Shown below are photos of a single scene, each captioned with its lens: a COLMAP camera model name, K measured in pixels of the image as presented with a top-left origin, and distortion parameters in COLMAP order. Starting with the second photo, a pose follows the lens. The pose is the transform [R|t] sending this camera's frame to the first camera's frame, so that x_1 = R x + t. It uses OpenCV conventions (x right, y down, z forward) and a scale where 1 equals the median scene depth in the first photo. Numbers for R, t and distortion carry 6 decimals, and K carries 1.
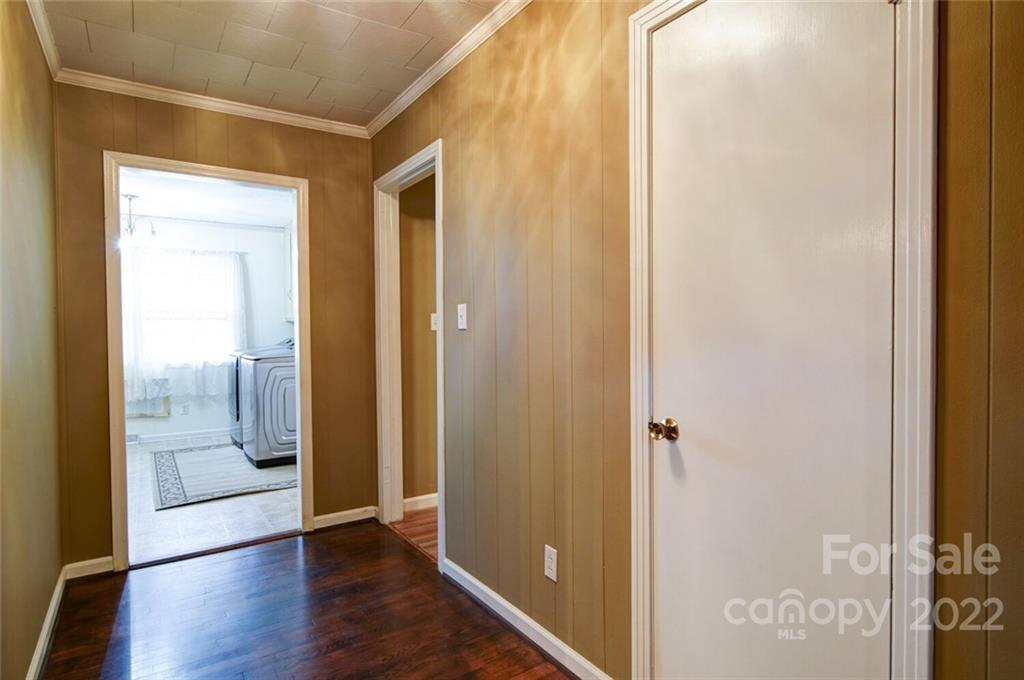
lens RADIAL K [[560.8, 0, 511.9], [0, 560.8, 337.4], [0, 0, 1]] dist [0.023295, -0.000643]
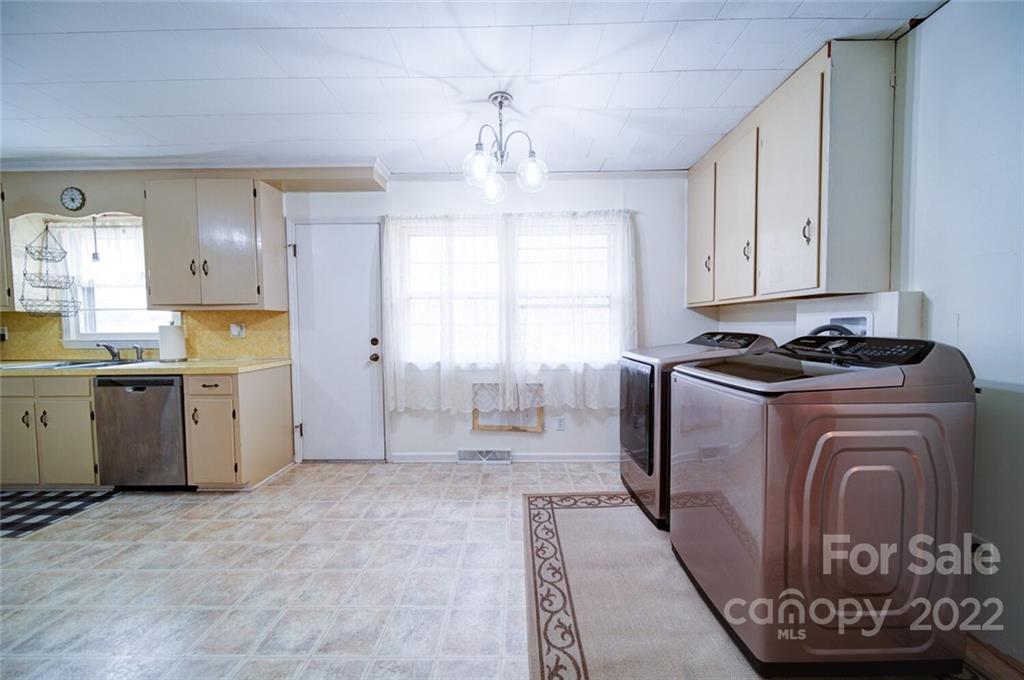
lens RADIAL K [[362.6, 0, 514.4], [0, 362.6, 338.0], [0, 0, 1]] dist [-0.002566, -0.000303]
pose [[0.830802, 0.021244, -0.556162, -0.368332], [-0.010741, 0.999697, 0.022141, 0.001145], [0.556464, -0.012421, 0.830779, 0.571885]]
